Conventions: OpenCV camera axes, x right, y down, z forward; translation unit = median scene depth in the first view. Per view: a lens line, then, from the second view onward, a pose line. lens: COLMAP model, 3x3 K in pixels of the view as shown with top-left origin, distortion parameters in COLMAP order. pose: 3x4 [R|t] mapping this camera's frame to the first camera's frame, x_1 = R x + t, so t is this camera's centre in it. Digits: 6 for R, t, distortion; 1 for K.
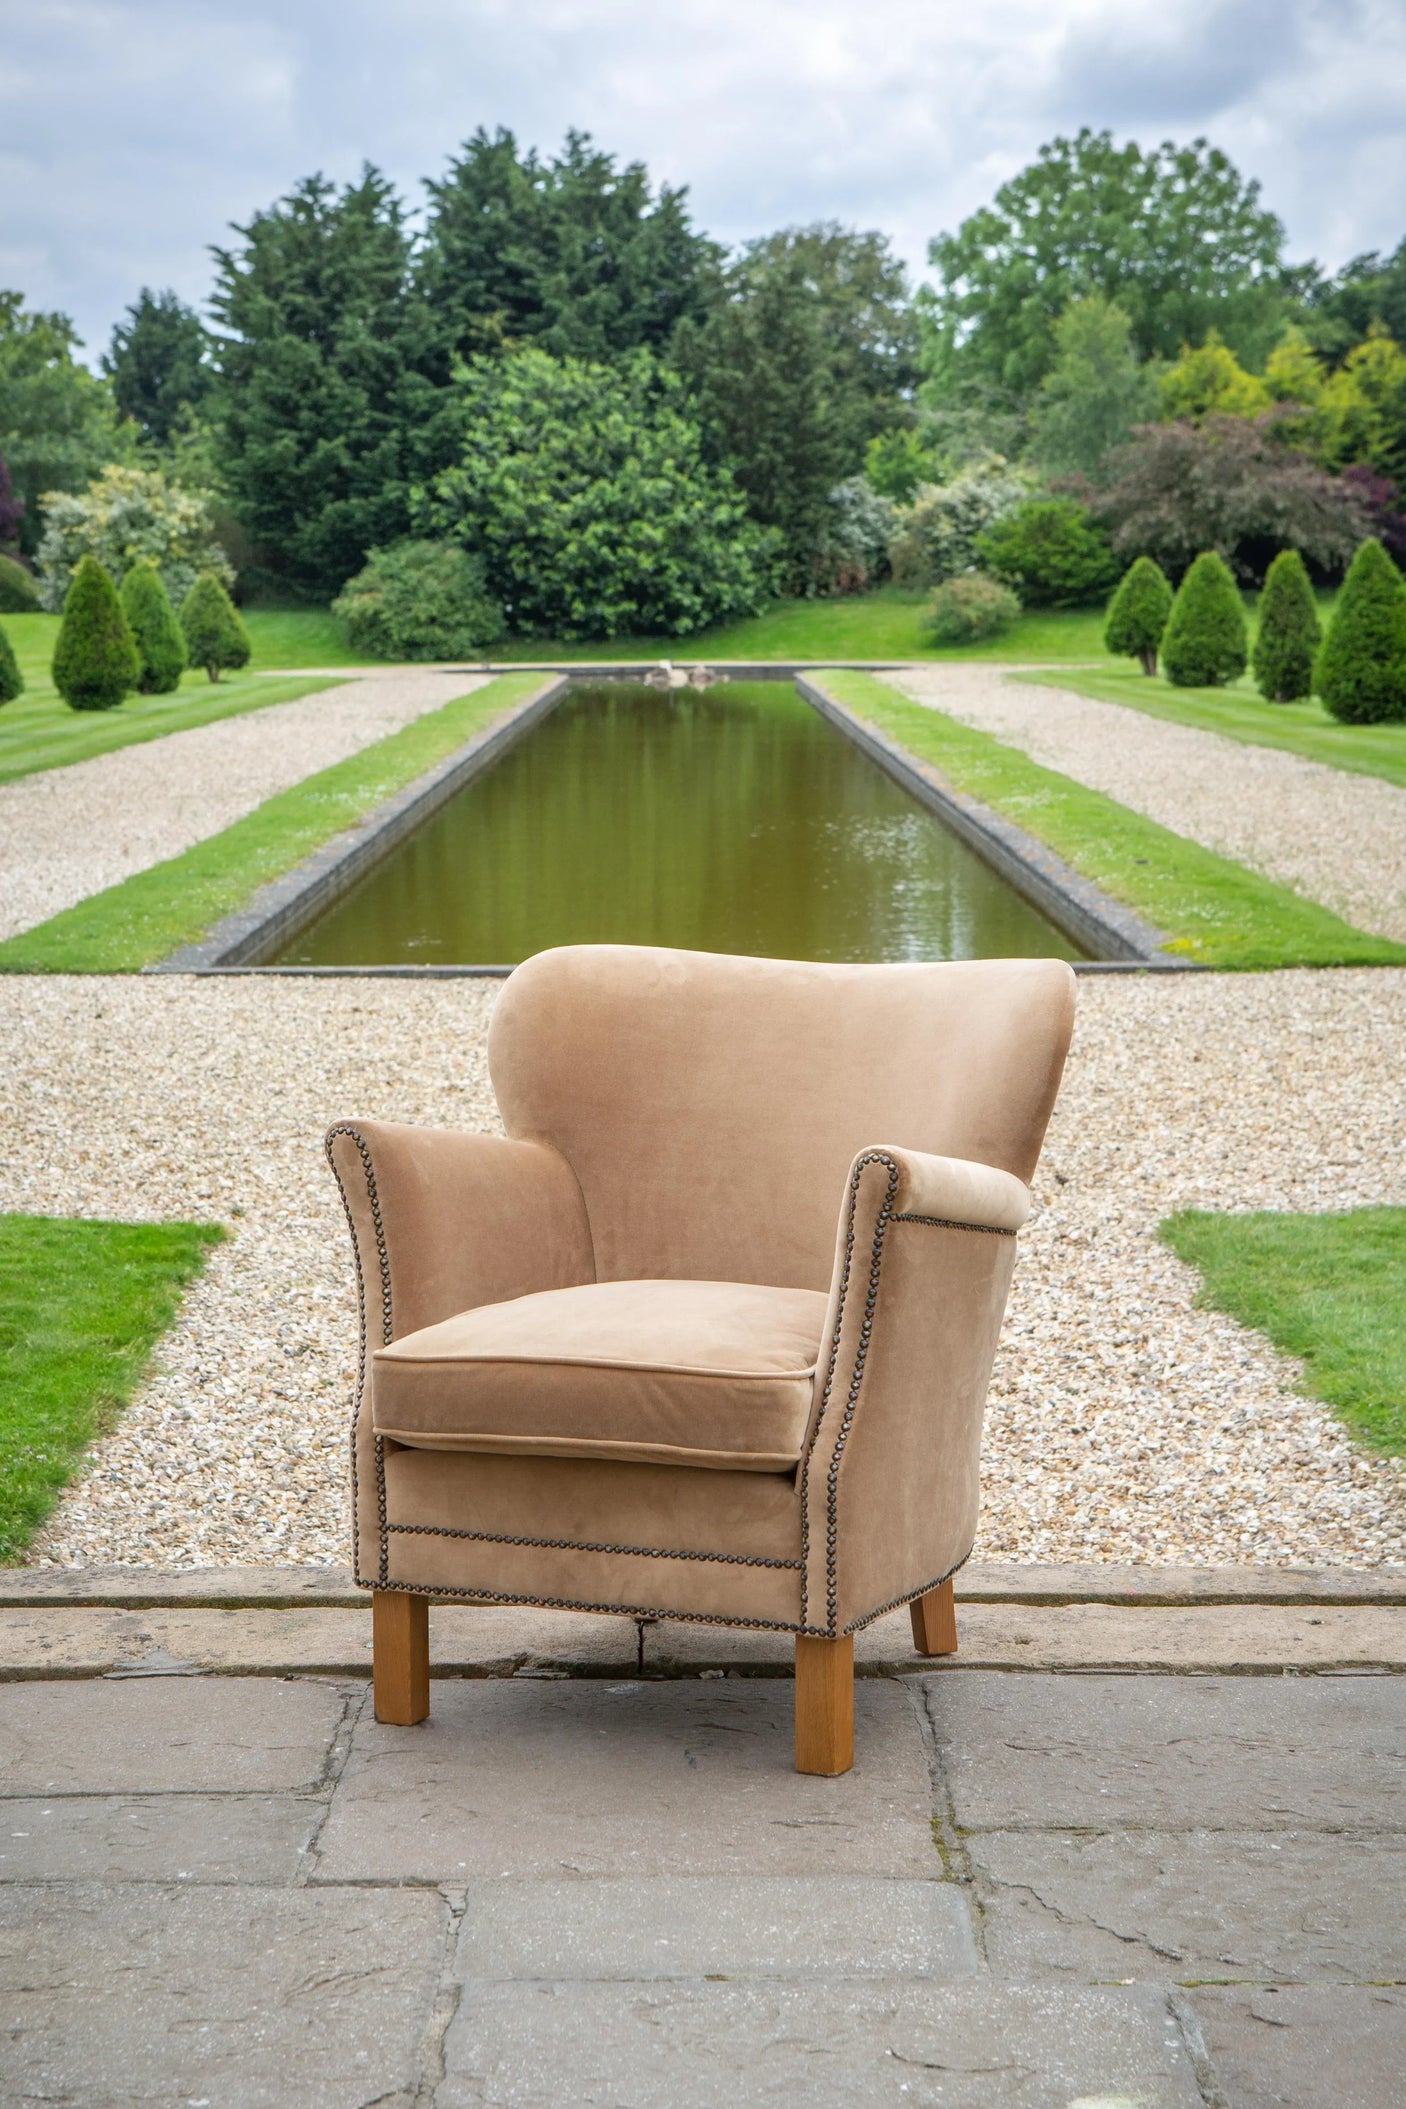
lens RADIAL K [[3831.1, 0, 711.6], [0, 3831.1, 1084.8], [0, 0, 1]] dist [0.136357, 0.149999]
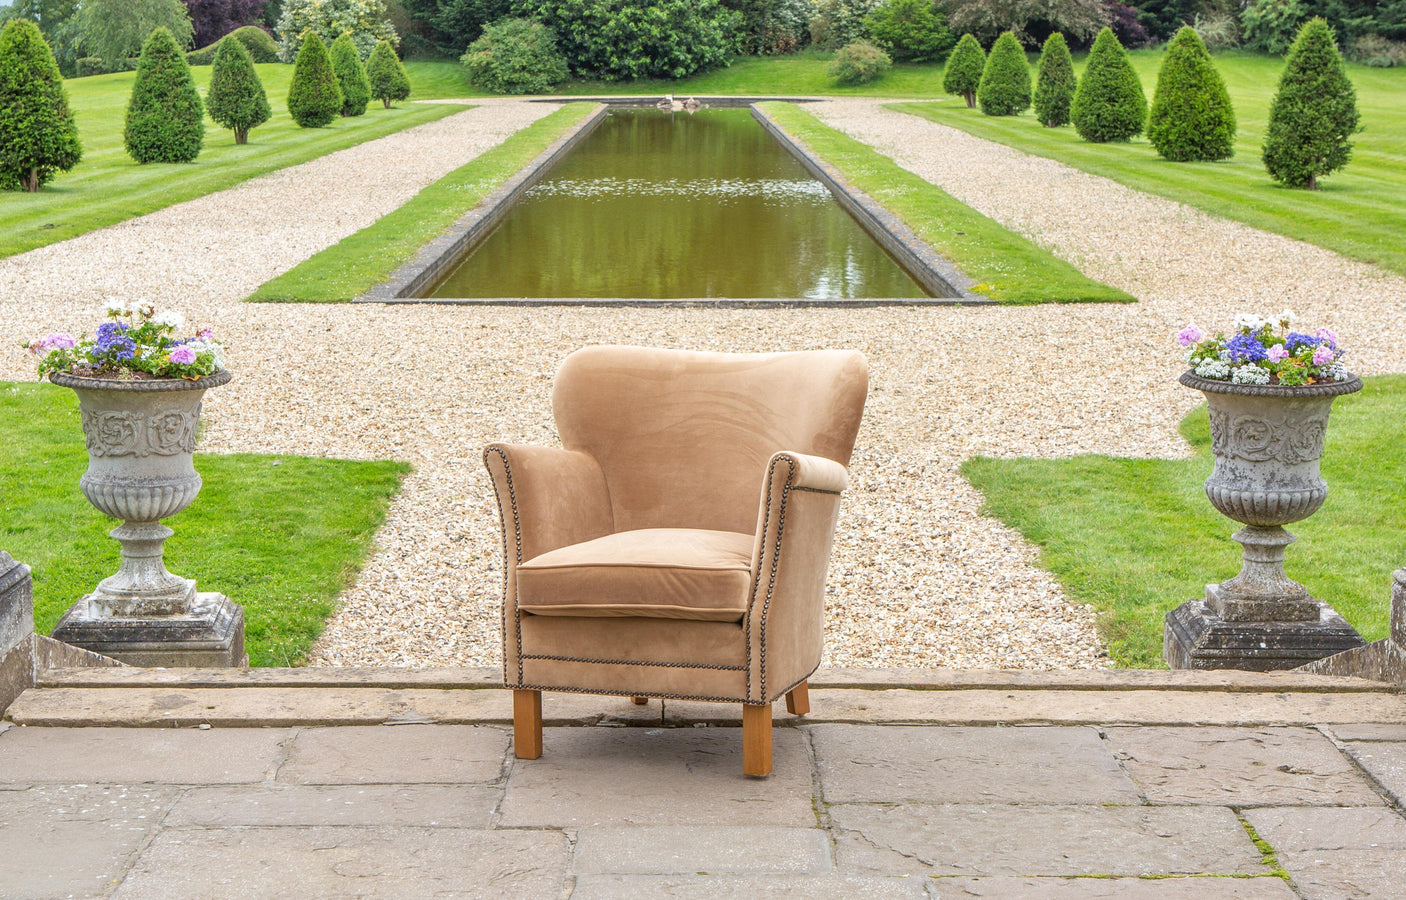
lens RADIAL K [[1918.8, 0, 697.5], [0, 1918.8, 448.7], [0, 0, 1]] dist [0.023543, 0.029319]
pose [[0.999990, 0.003912, -0.002196, 0.001746], [-0.003891, 0.999948, 0.009456, 0.024049], [0.002233, -0.009447, 0.999953, 0.164260]]
